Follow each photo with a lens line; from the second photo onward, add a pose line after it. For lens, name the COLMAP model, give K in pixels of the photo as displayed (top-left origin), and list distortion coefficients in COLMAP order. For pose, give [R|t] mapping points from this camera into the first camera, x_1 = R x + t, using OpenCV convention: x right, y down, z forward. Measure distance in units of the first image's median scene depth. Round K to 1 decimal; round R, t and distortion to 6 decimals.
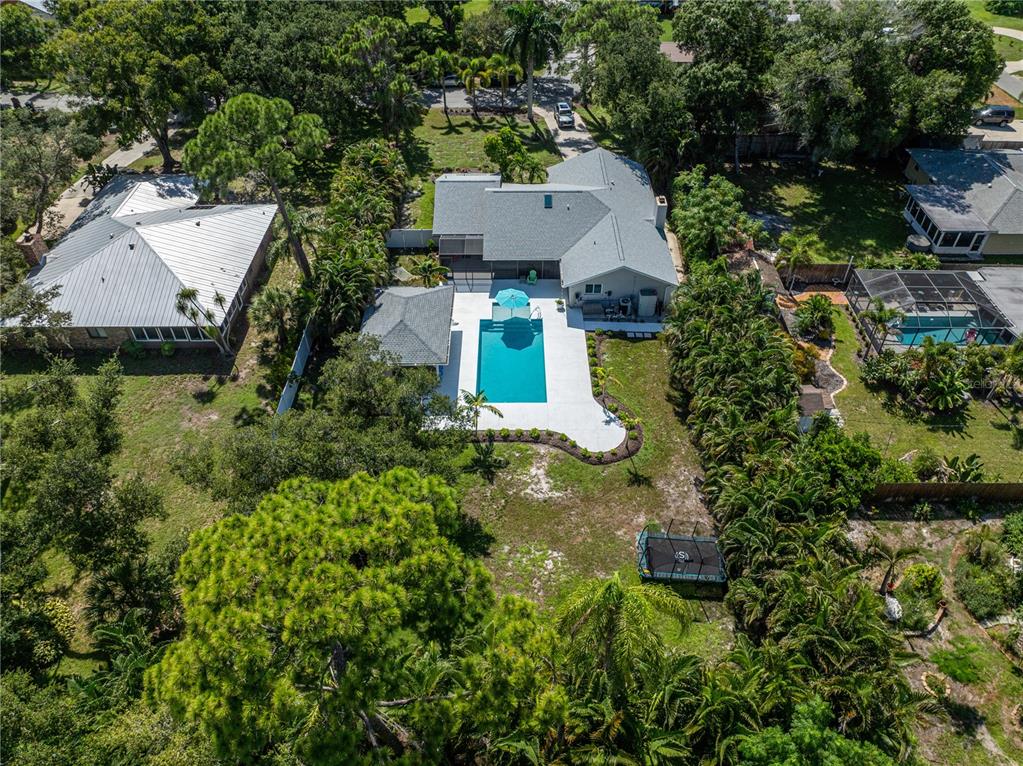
lens RADIAL K [[716.9, 0, 511.5], [0, 716.9, 383.0], [0, 0, 1]] dist [-0.041170, 0.003079]
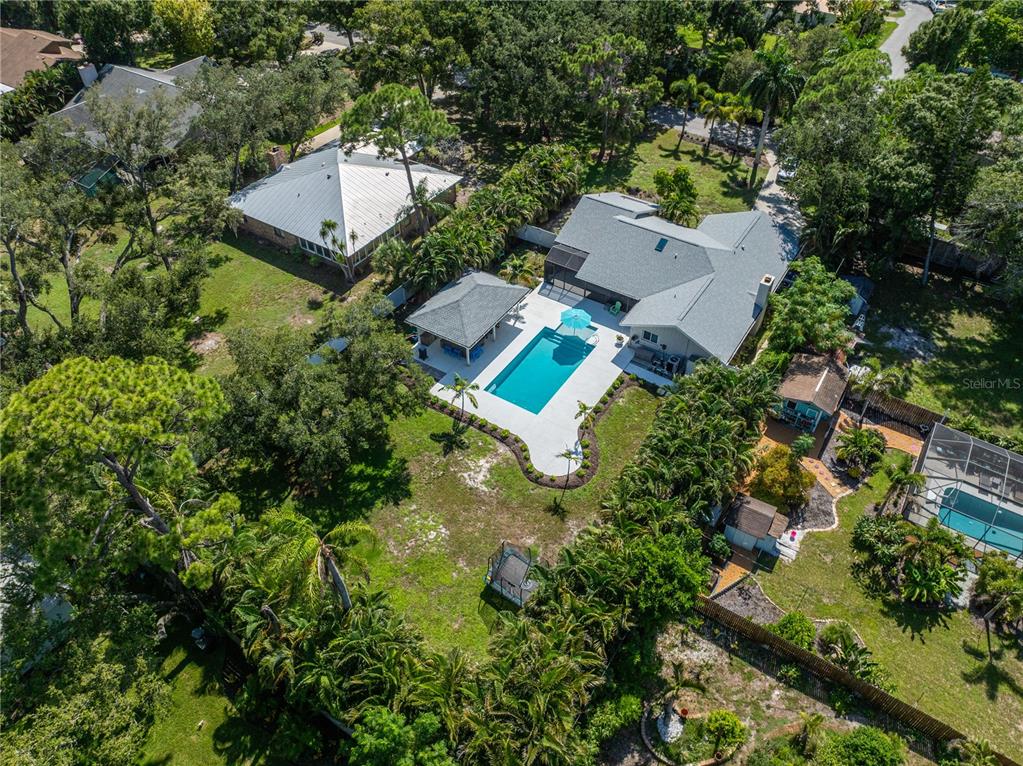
lens RADIAL K [[716.9, 0, 511.5], [0, 716.9, 383.0], [0, 0, 1]] dist [-0.041170, 0.003079]
pose [[0.837947, 0.380020, -0.391701, 0.386590], [-0.372752, 0.922759, 0.097832, -0.099822], [0.398624, 0.064030, 0.914877, -0.017961]]
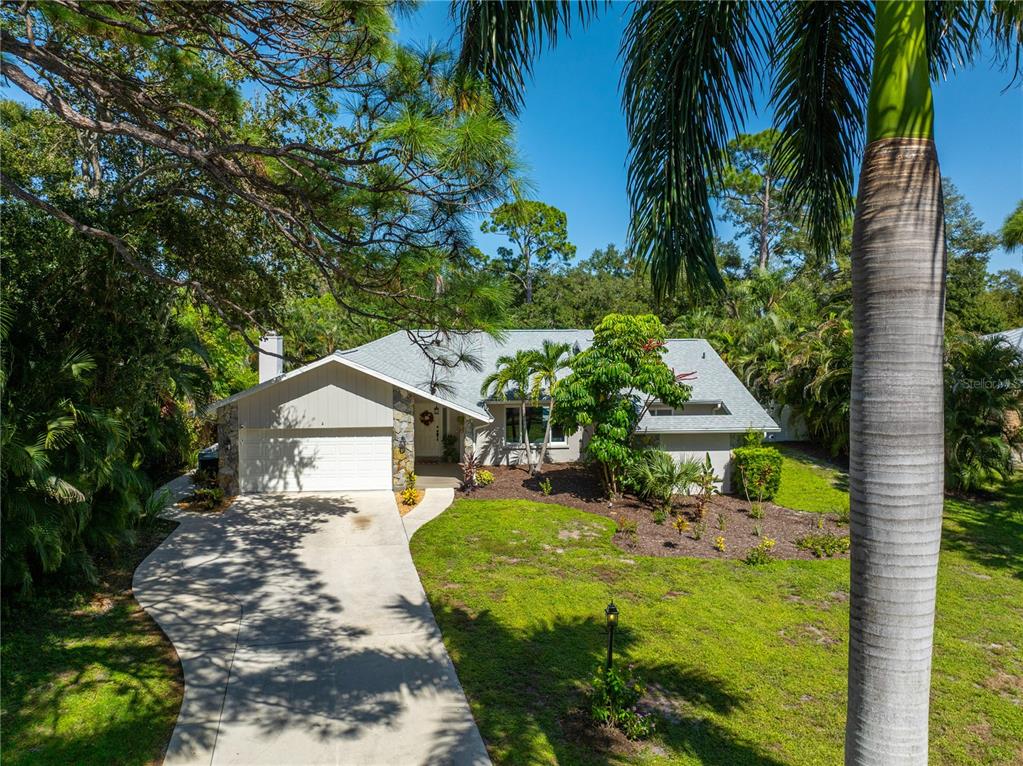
lens RADIAL K [[761.4, 0, 499.9], [0, 761.4, 379.8], [0, 0, 1]] dist [-0.035765, 0.000163]
pose [[-0.994454, 0.007879, -0.104878, 0.103747], [-0.070049, 0.694199, 0.716366, -0.734128], [0.078451, 0.719740, -0.689797, 1.587744]]
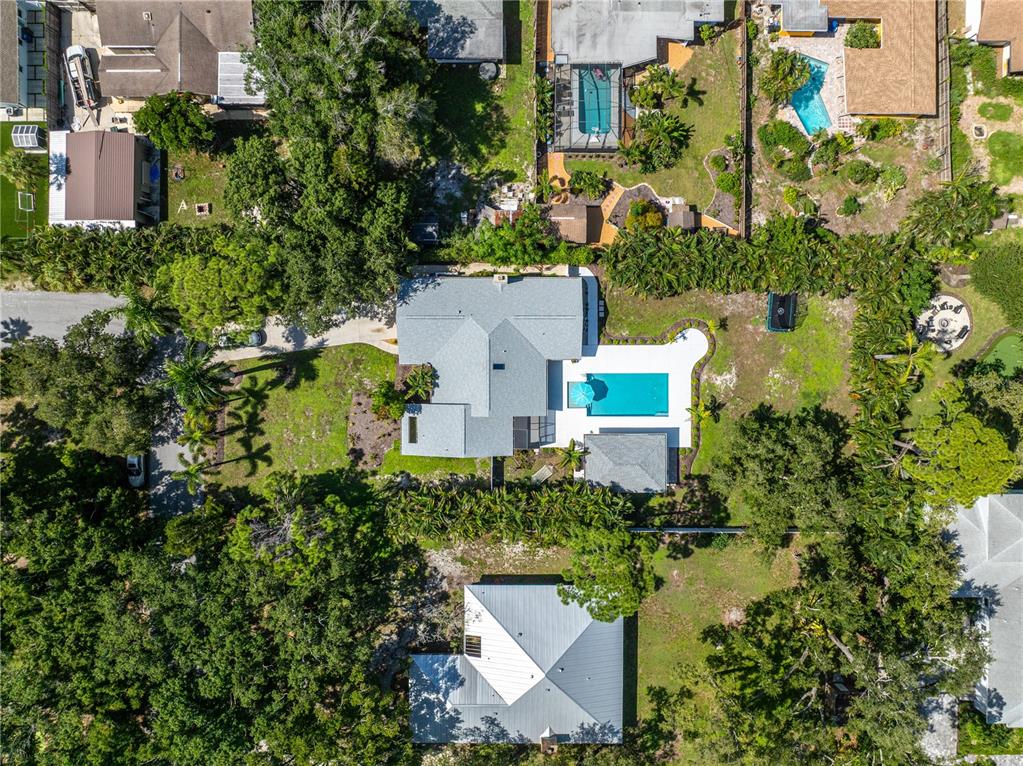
lens RADIAL K [[716.9, 0, 511.5], [0, 716.9, 383.0], [0, 0, 1]] dist [-0.041170, 0.003079]
pose [[-0.000414, -0.999998, -0.001794, 0.026936], [0.682604, -0.001594, 0.730786, -1.297049], [-0.730788, -0.000922, 0.682604, 0.122798]]
